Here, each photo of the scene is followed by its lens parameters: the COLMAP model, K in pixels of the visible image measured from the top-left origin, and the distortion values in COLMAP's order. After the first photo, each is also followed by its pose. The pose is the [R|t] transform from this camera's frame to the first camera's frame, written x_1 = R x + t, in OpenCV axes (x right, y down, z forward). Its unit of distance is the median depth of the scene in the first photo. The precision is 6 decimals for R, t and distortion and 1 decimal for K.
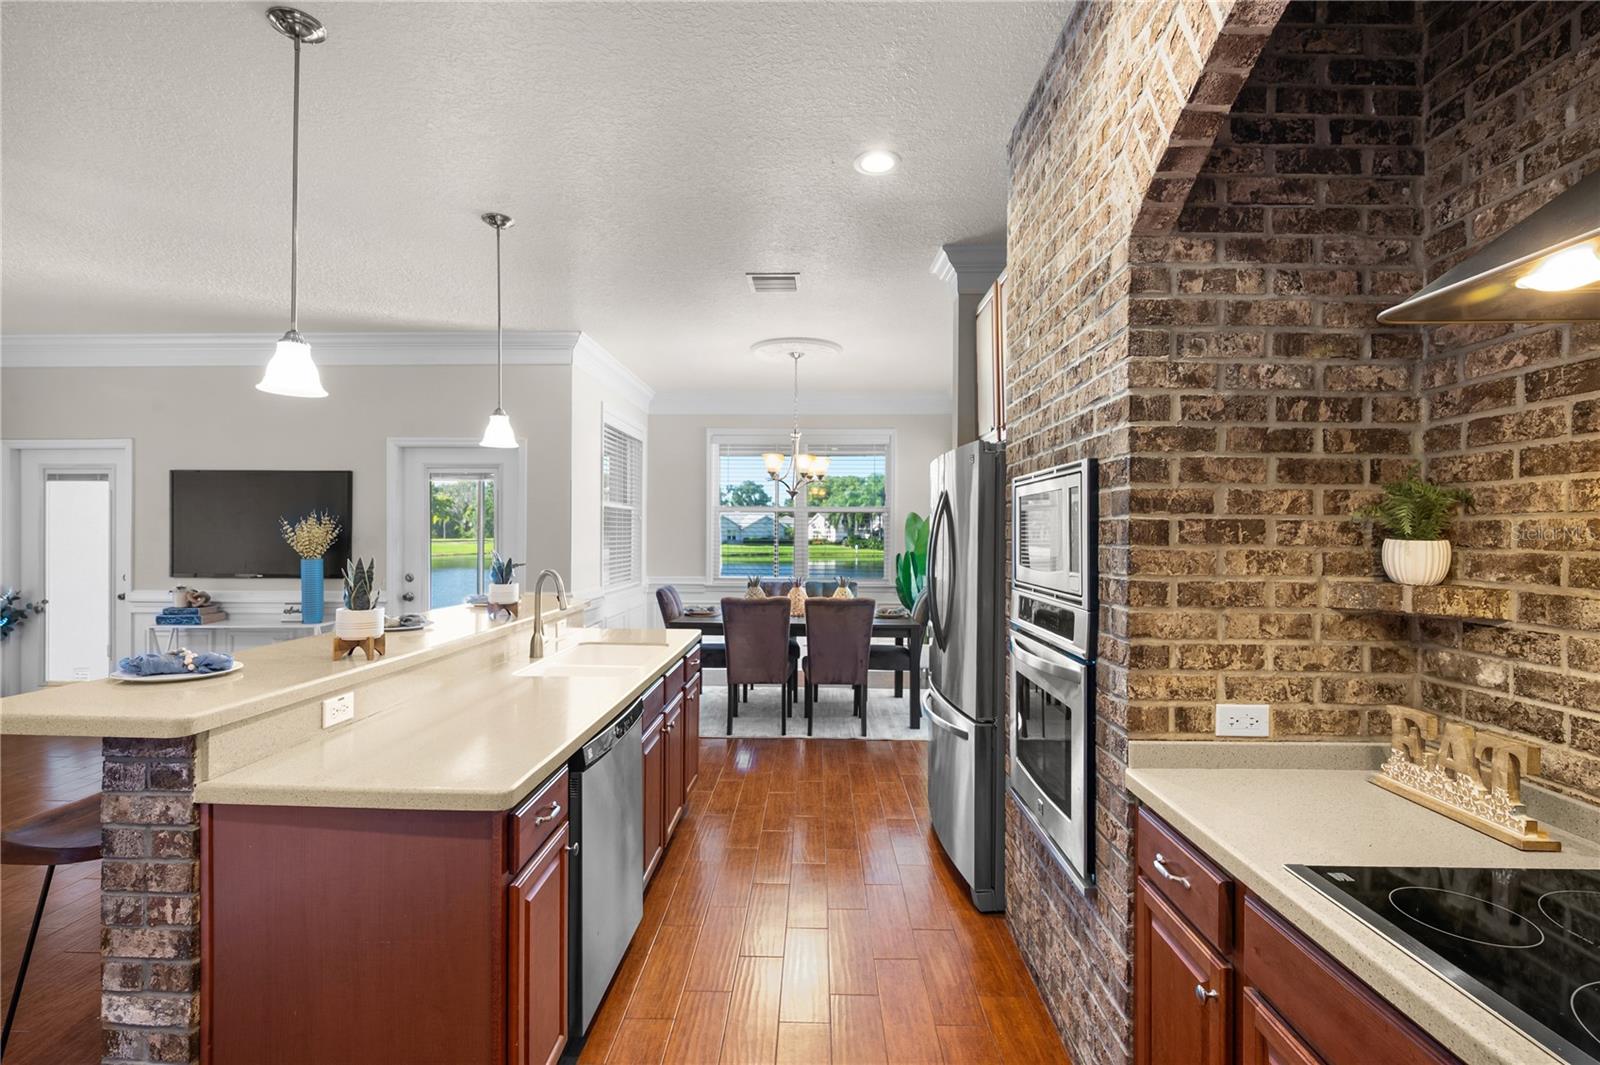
lens RADIAL K [[718.1, 0, 802.4], [0, 718.1, 529.1], [0, 0, 1]] dist [0.000981, -0.000315]
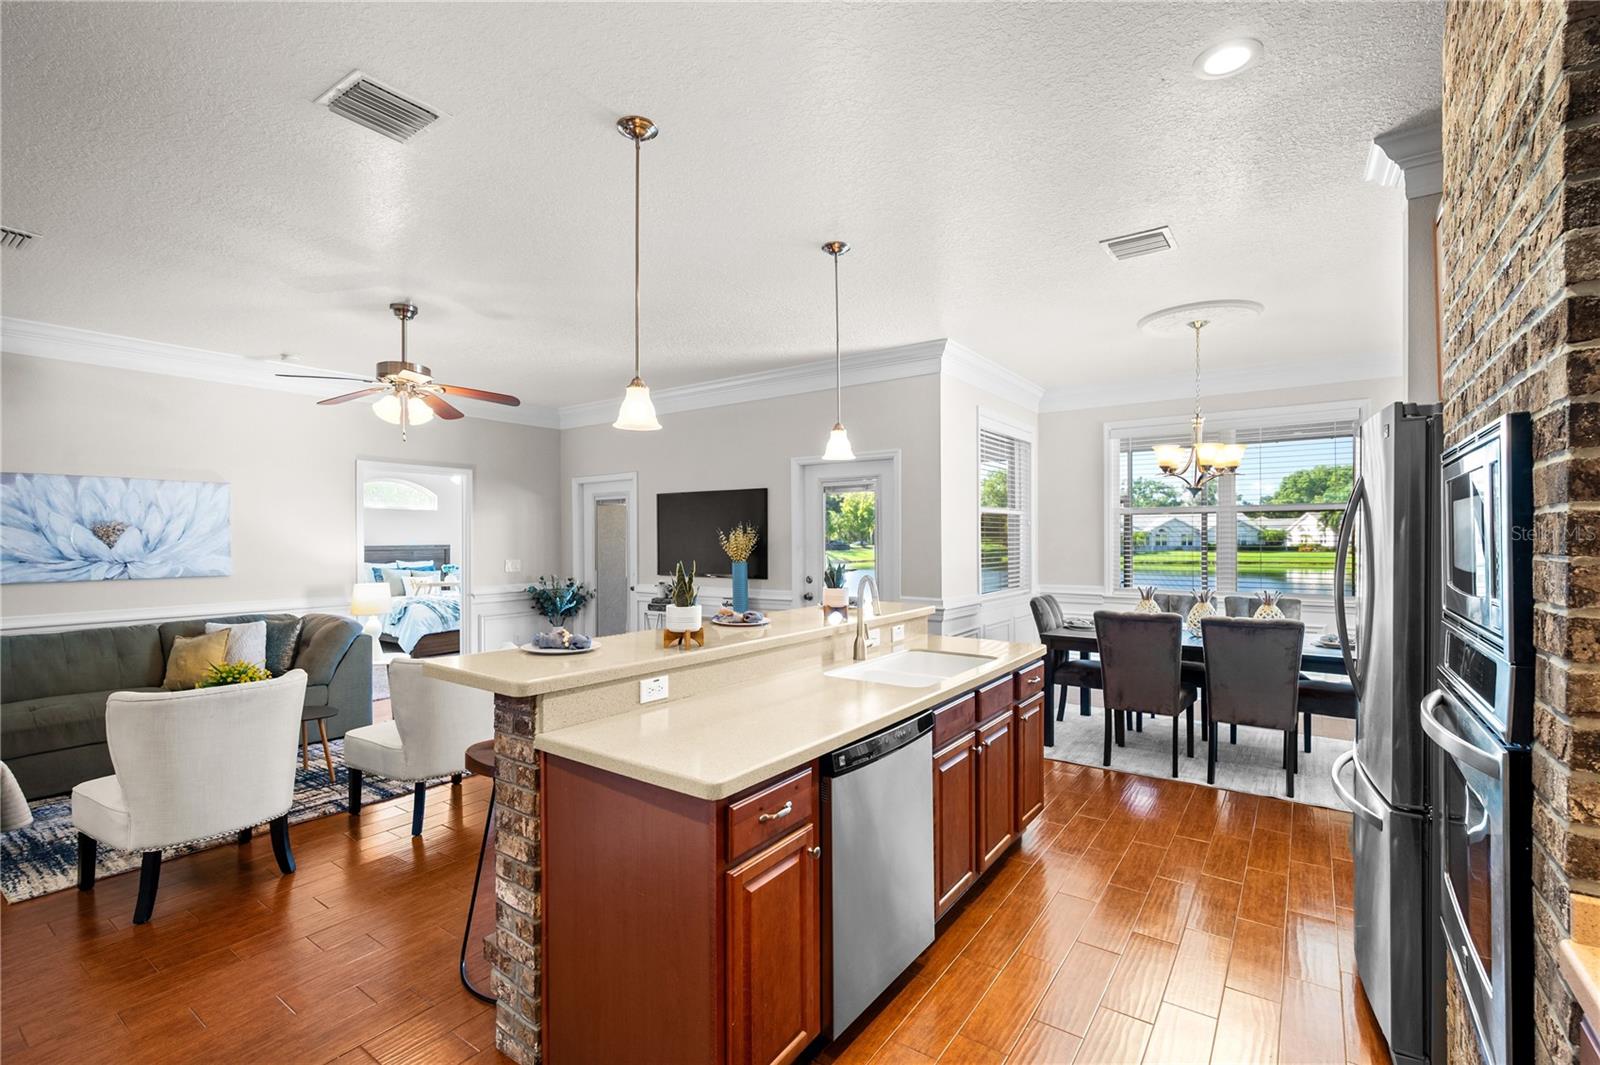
lens RADIAL K [[718.1, 0, 801.1], [0, 718.1, 536.6], [0, 0, 1]] dist [0.000981, -0.000315]
pose [[0.828189, -0.008815, -0.560380, 0.211615], [0.010179, 0.999948, -0.000686, 0.000470], [0.560357, -0.005136, 0.828235, 0.136020]]
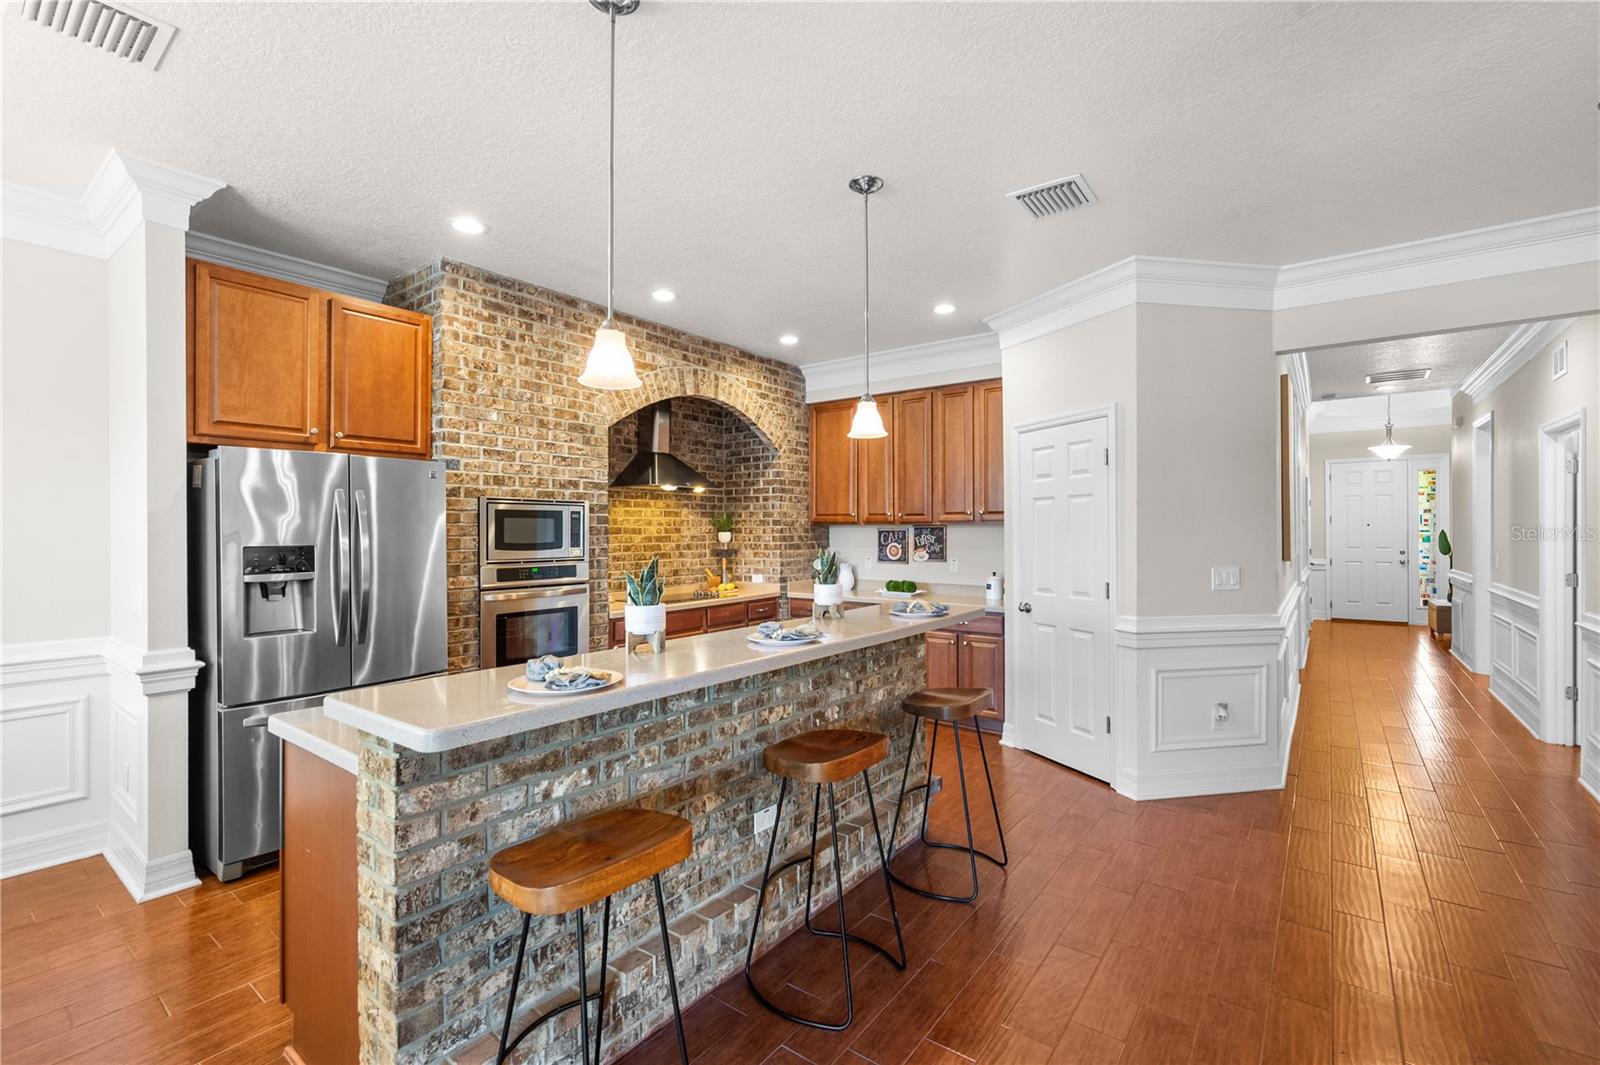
lens RADIAL K [[697.6, 0, 807.2], [0, 697.6, 530.0], [0, 0, 1]] dist [-0.000488, -0.000410]
pose [[-0.814397, -0.000942, 0.580307, -1.433902], [-0.003257, 0.999990, -0.002949, 0.006431], [-0.580298, -0.004292, -0.814393, 2.229397]]
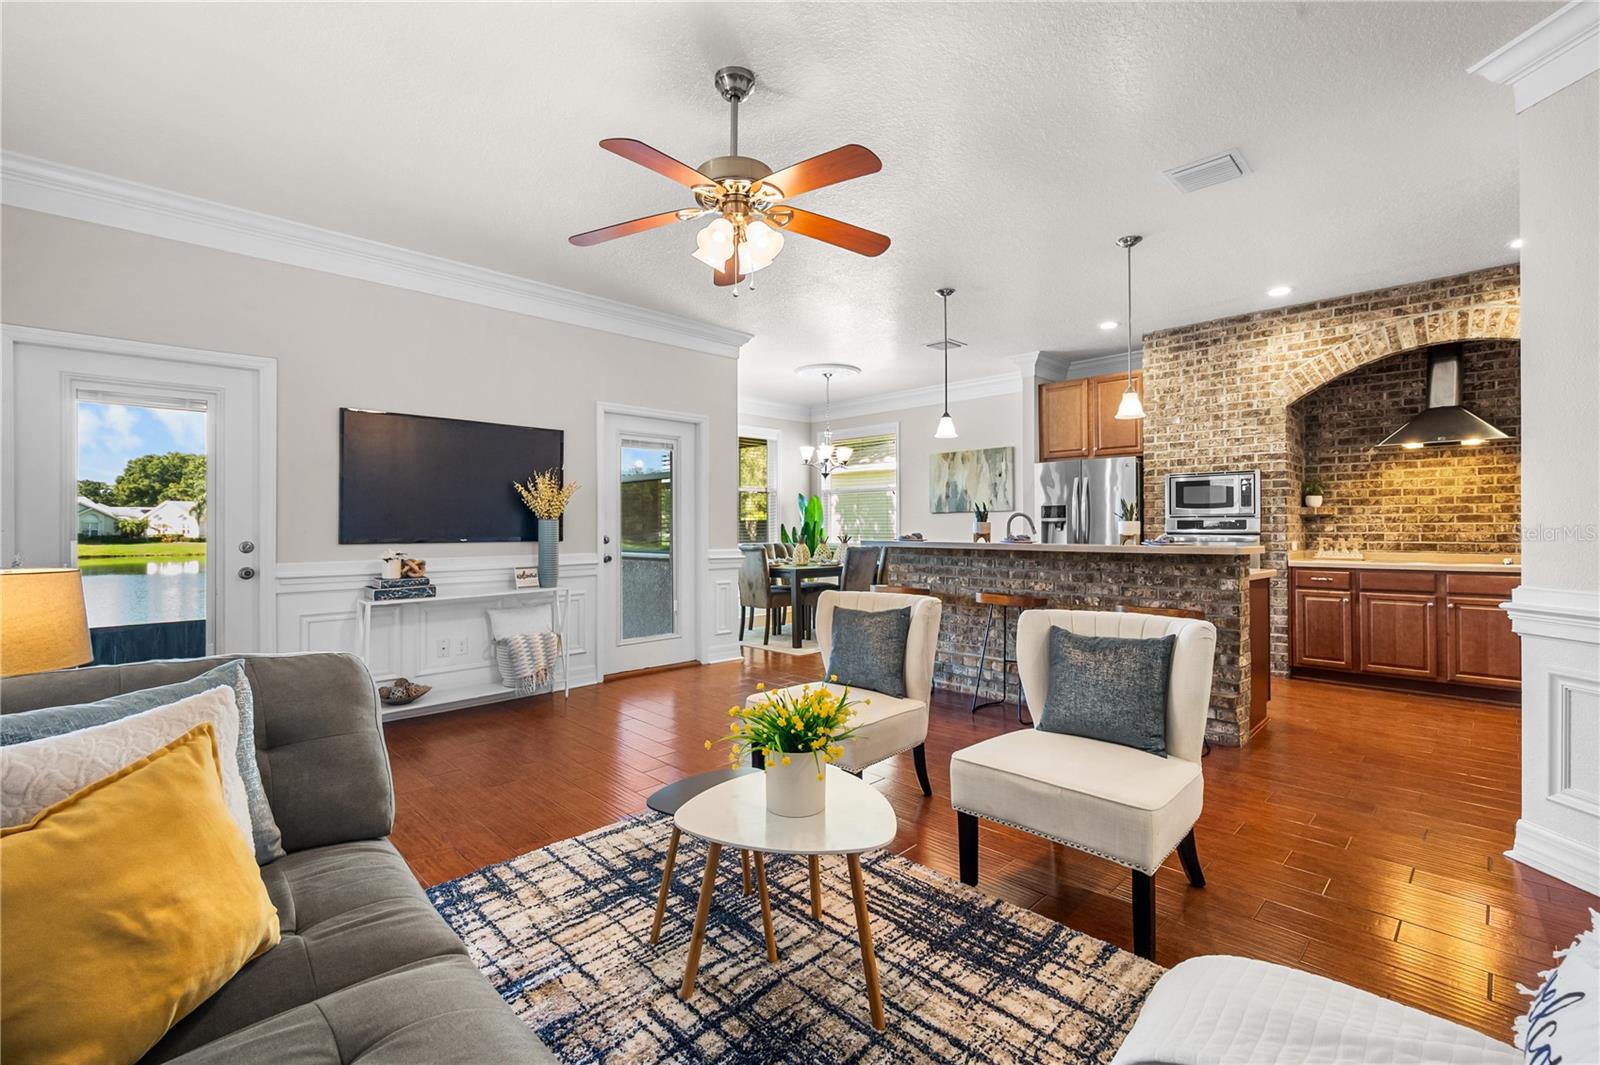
lens RADIAL K [[697.6, 0, 797.1], [0, 697.6, 521.7], [0, 0, 1]] dist [-0.000488, -0.000410]
pose [[0.694634, -0.000518, 0.719363, -2.831915], [0.001386, 0.999999, -0.000618, 0.114069], [-0.719362, 0.001426, 0.694634, 0.294838]]
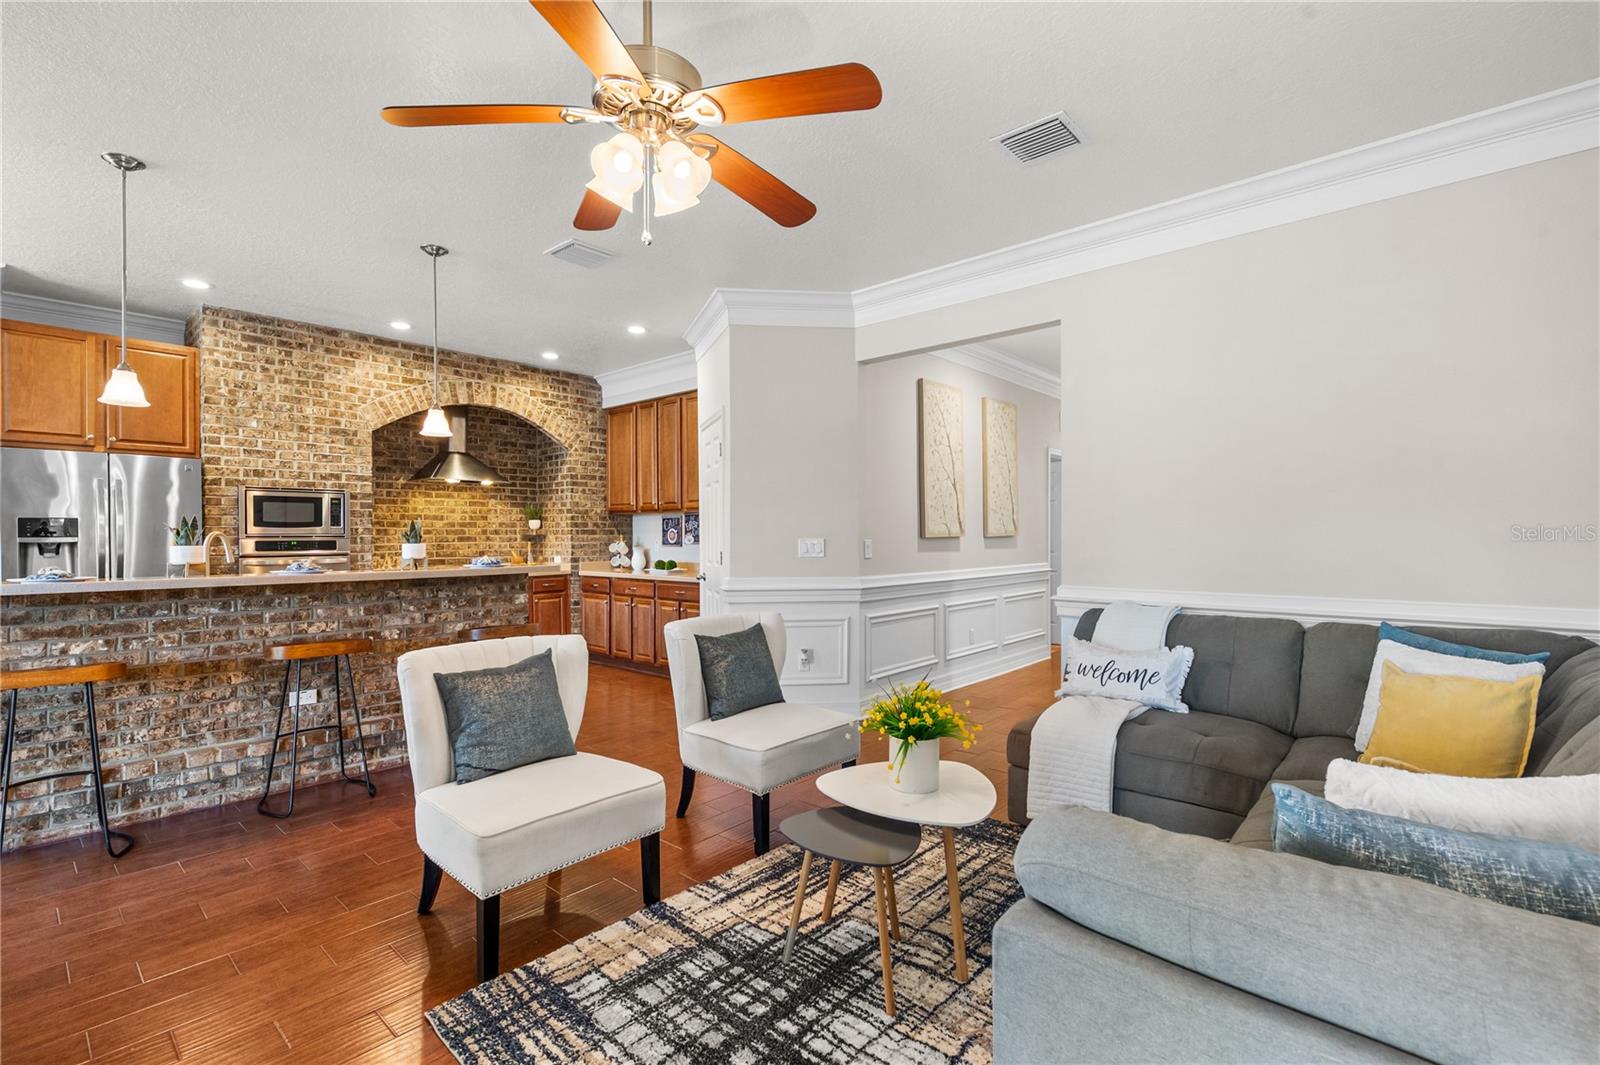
lens RADIAL K [[718.1, 0, 806.2], [0, 718.1, 538.3], [0, 0, 1]] dist [0.000981, -0.000315]
pose [[-0.766413, -0.001918, 0.642346, -2.775828], [-0.001277, 0.999998, 0.001462, 0.093479], [-0.642347, 0.000300, -0.766414, 1.870672]]
